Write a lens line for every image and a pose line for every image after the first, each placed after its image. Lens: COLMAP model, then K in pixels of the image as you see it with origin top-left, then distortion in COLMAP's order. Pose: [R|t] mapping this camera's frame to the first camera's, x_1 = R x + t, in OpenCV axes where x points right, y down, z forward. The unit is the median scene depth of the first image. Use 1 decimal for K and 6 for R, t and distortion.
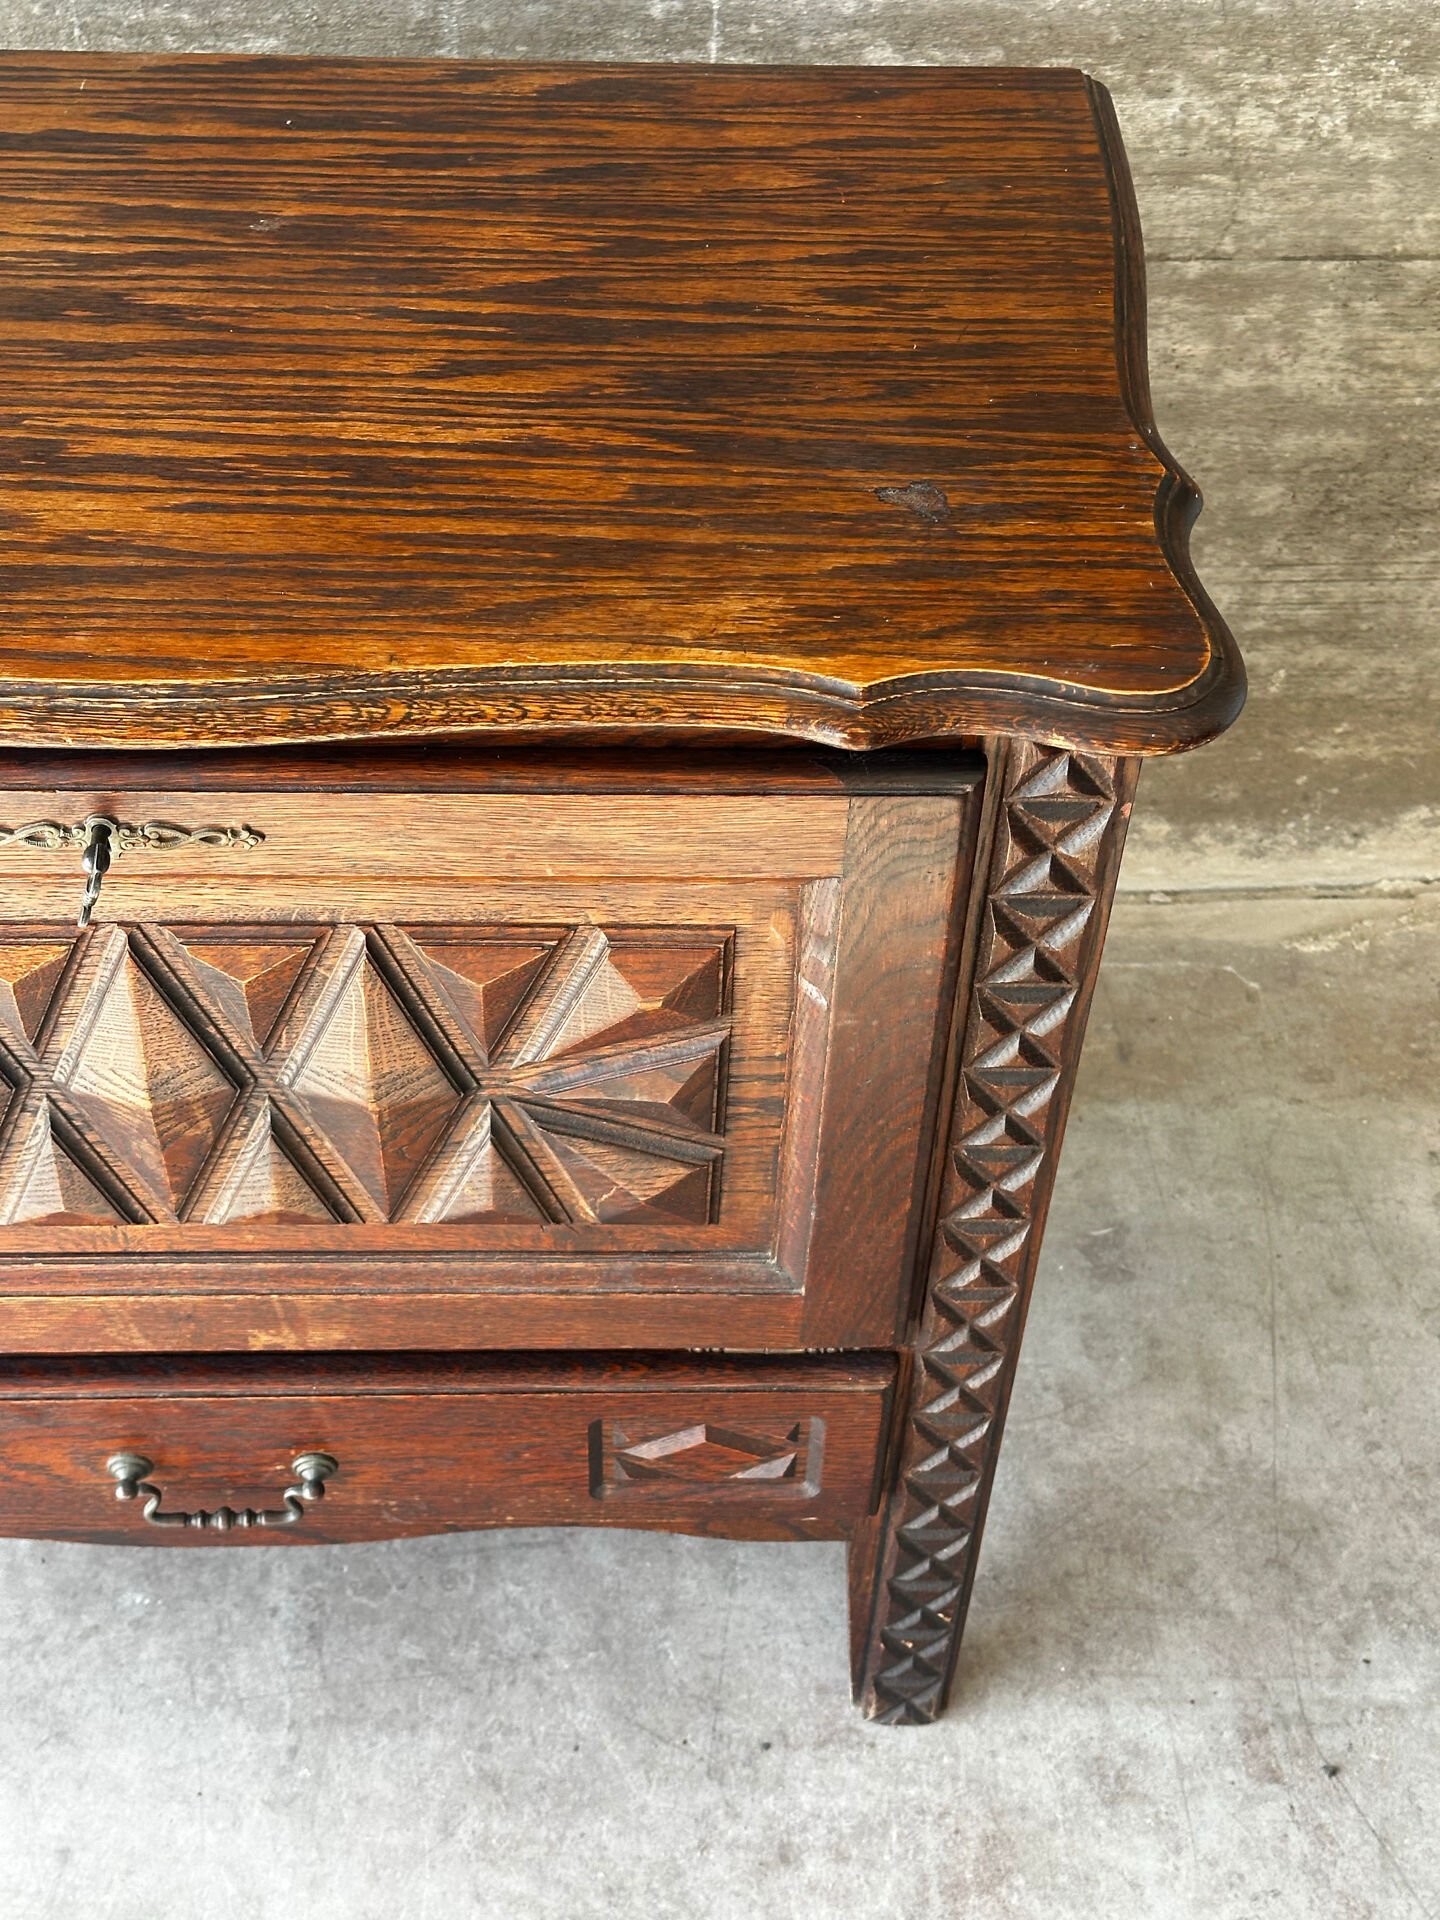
lens RADIAL K [[2693.3, 0, 692.6], [0, 2693.3, 976.7], [0, 0, 1]] dist [0.125127, 0.000000]
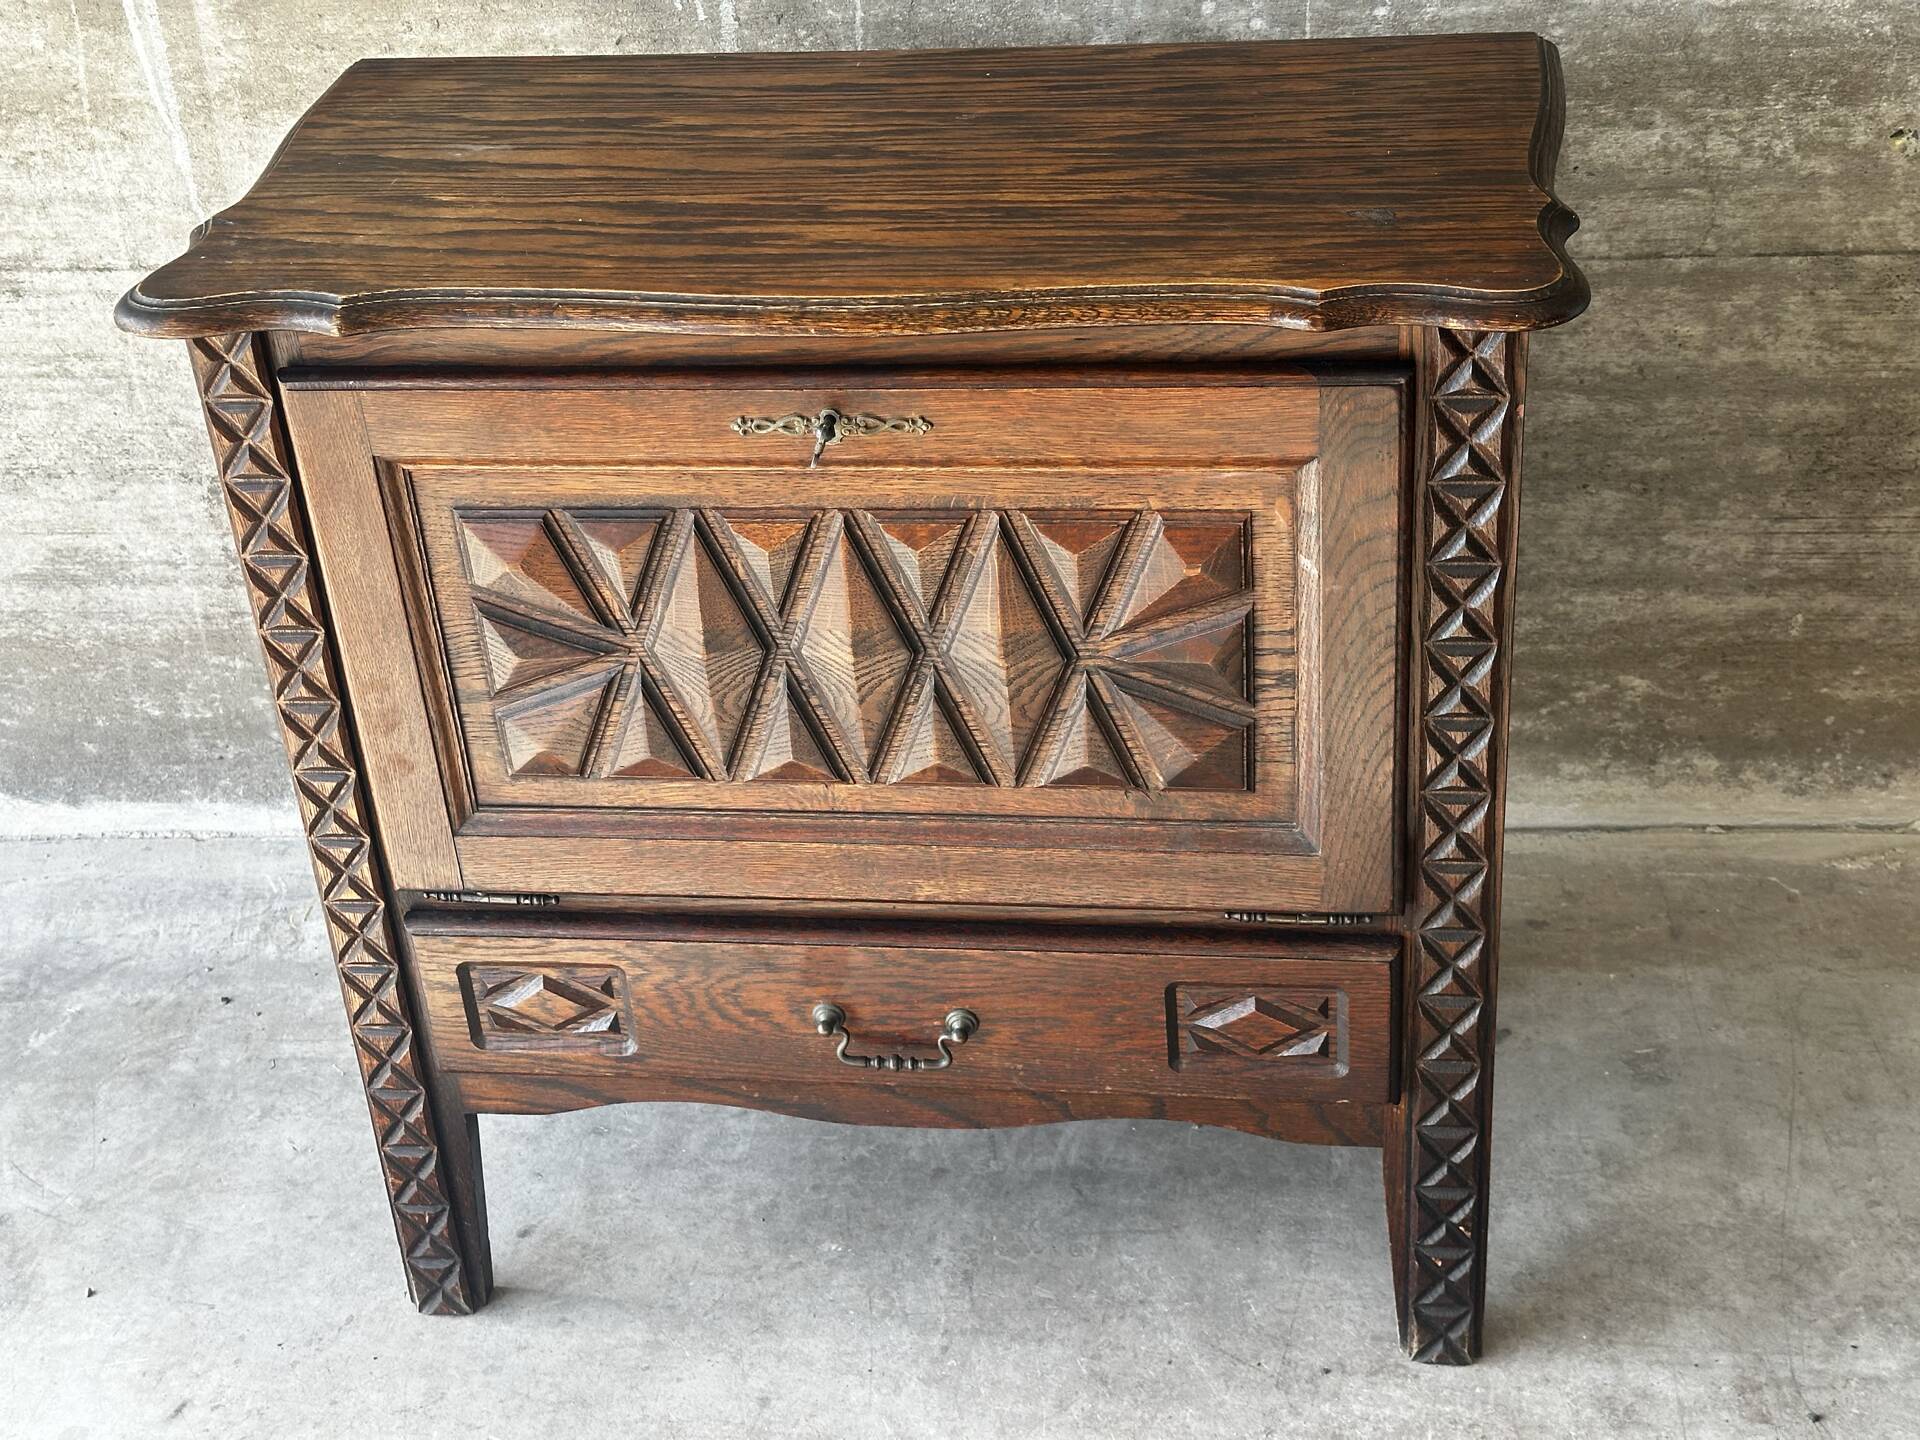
lens RADIAL K [[2693.3, 0, 958.1], [0, 2693.3, 728.1], [0, 0, 1]] dist [0.125127, 0.000000]
pose [[0.982142, 0.004139, -0.188097, 0.117084], [-0.053965, 0.963947, -0.260565, 0.418614], [0.180237, 0.266062, 0.946956, -0.322548]]
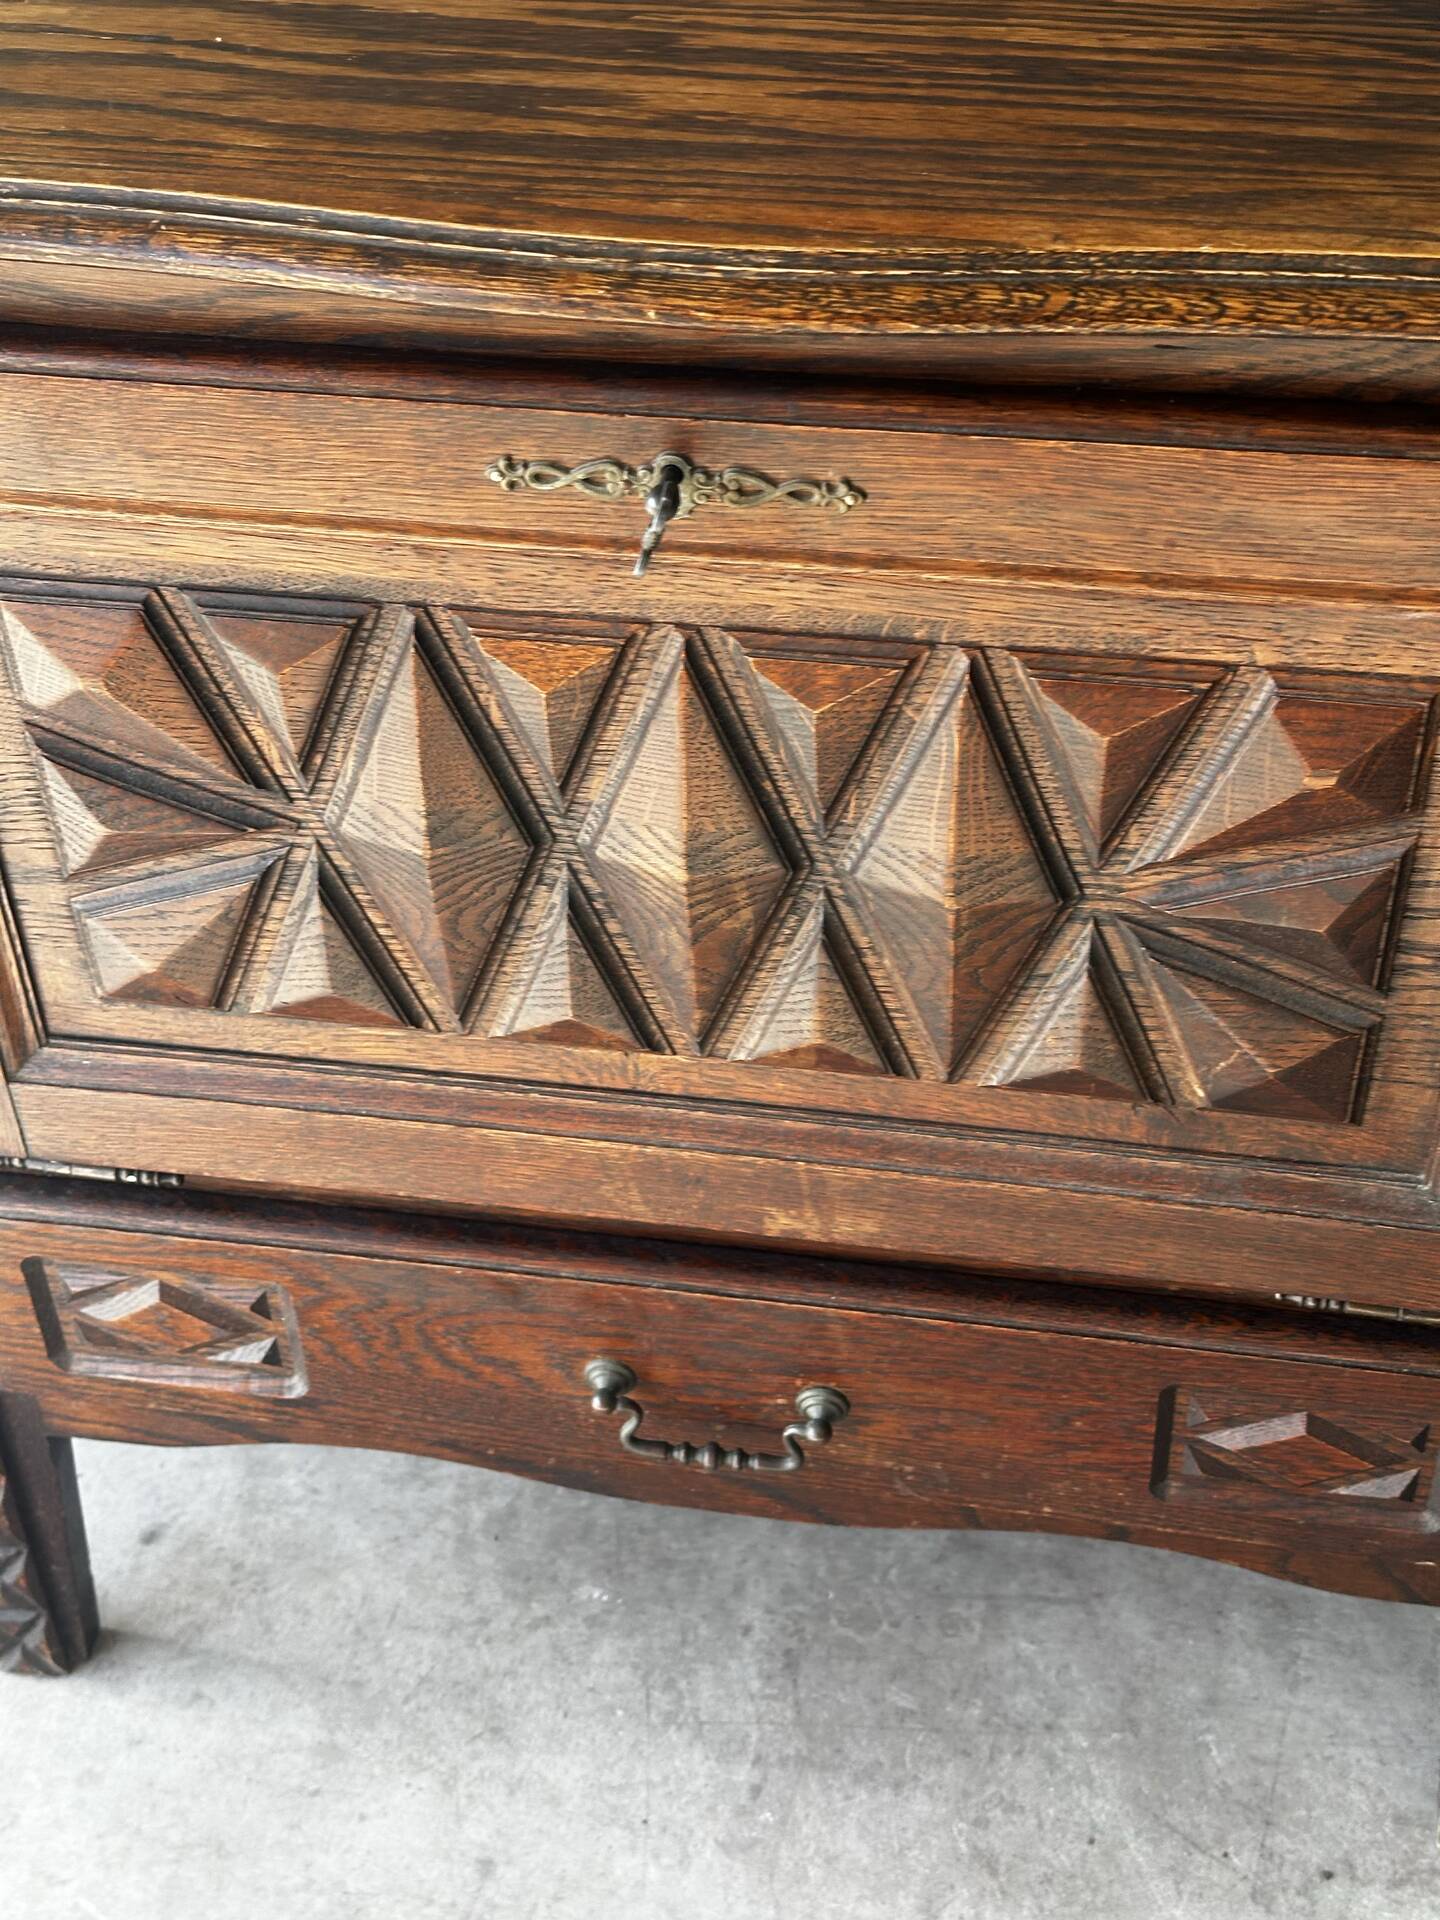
lens RADIAL K [[2693.3, 0, 699.7], [0, 2693.3, 992.5], [0, 0, 1]] dist [0.125127, 0.000000]
pose [[0.979326, 0.087699, -0.182289, -0.038458], [-0.104254, 0.991057, -0.083296, 0.138214], [0.173354, 0.100578, 0.979710, 0.176299]]
